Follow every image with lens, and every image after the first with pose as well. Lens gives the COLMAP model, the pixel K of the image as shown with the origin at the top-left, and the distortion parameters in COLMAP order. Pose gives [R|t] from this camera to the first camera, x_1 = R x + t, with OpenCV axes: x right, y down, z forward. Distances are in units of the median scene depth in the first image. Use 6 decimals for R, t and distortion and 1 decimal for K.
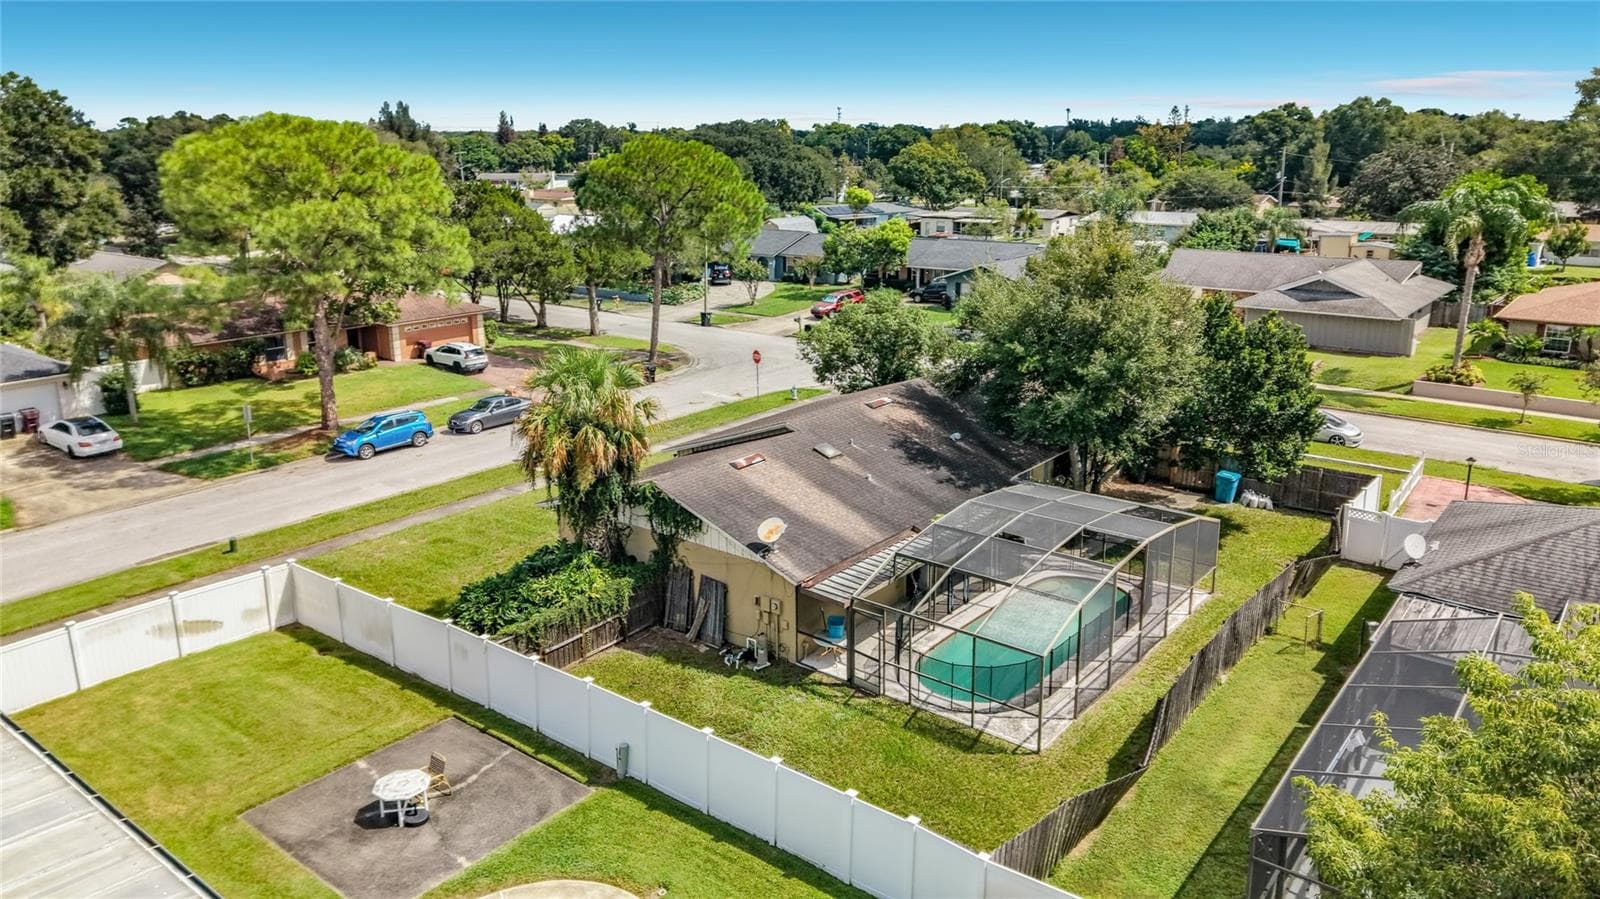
lens RADIAL K [[1142.7, 0, 793.4], [0, 1142.7, 371.0], [0, 0, 1]] dist [0.039666, -0.073383]
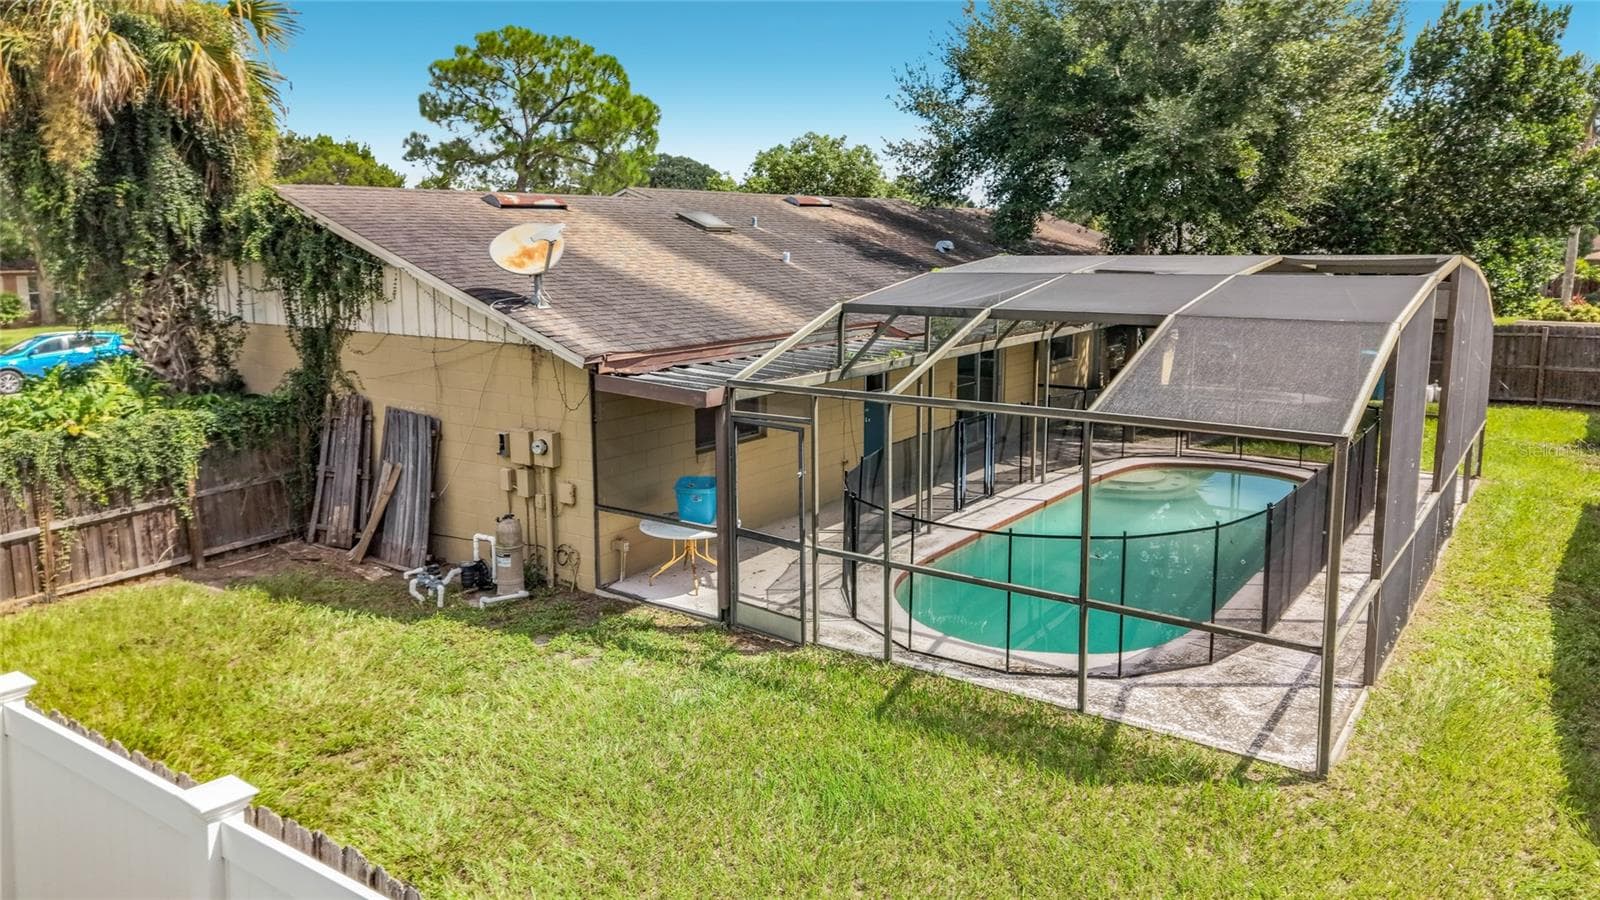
lens RADIAL K [[1119.9, 0, 819.6], [0, 1119.9, 402.0], [0, 0, 1]] dist [0.074743, -0.137549]
pose [[0.997054, -0.002247, 0.076668, 0.050594], [0.007087, 0.997994, -0.062914, 0.217545], [-0.076373, 0.063272, 0.995070, 0.609818]]
